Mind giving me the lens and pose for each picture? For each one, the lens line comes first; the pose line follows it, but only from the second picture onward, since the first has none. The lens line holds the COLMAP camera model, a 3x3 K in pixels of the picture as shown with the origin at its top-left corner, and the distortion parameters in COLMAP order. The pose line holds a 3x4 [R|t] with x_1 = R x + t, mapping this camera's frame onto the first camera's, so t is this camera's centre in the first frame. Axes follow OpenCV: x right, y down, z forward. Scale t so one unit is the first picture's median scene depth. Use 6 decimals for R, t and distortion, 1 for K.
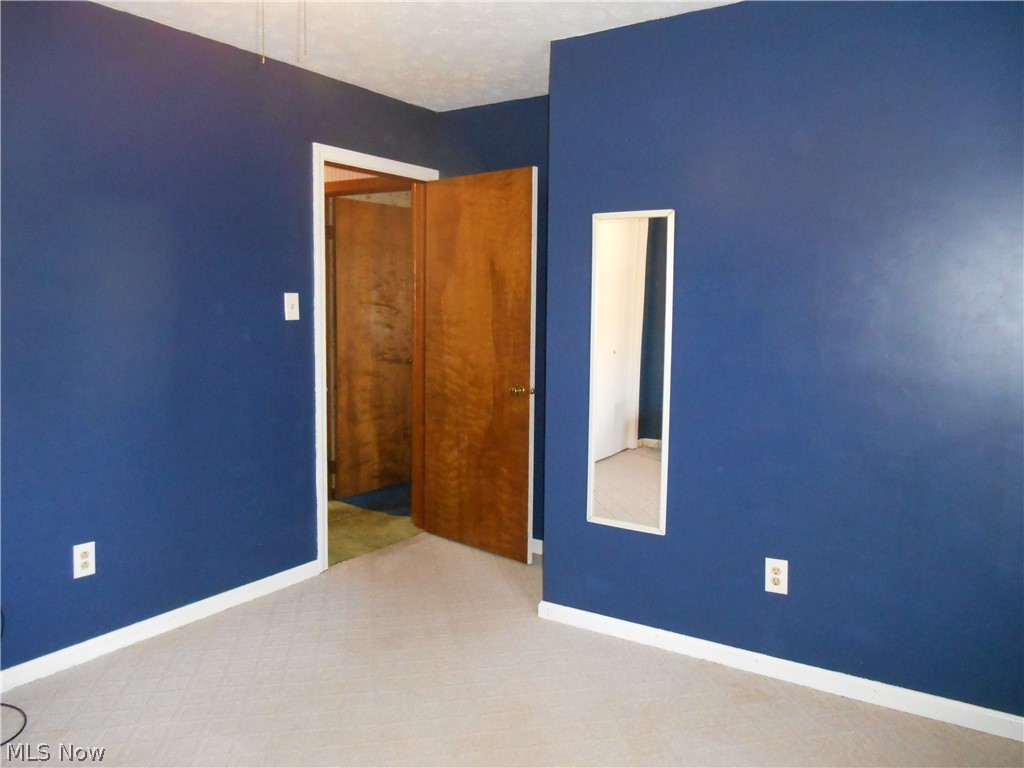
lens RADIAL K [[784.8, 0, 512.0], [0, 784.8, 384.0], [0, 0, 1]] dist [-0.032667, 0.000334]
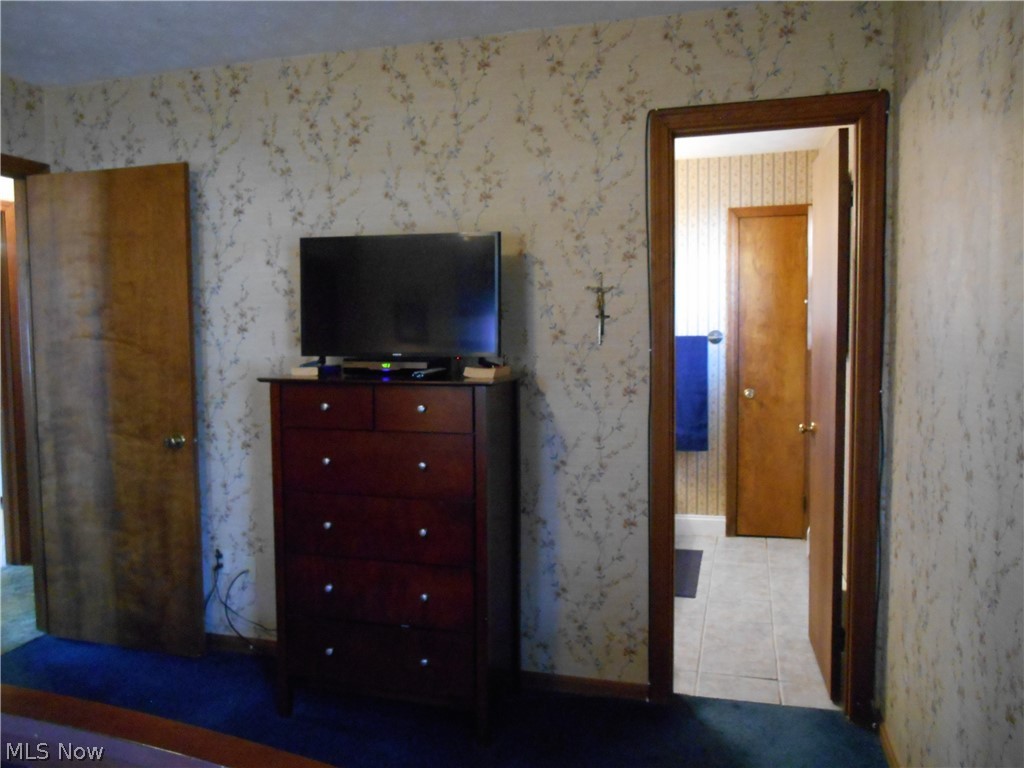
lens RADIAL K [[784.8, 0, 512.0], [0, 784.8, 384.0], [0, 0, 1]] dist [-0.032667, 0.000334]
pose [[0.343241, 0.047569, -0.938042, 0.485054], [-0.075466, 0.996884, 0.022939, -0.102742], [0.936211, 0.062917, 0.345761, 1.074019]]
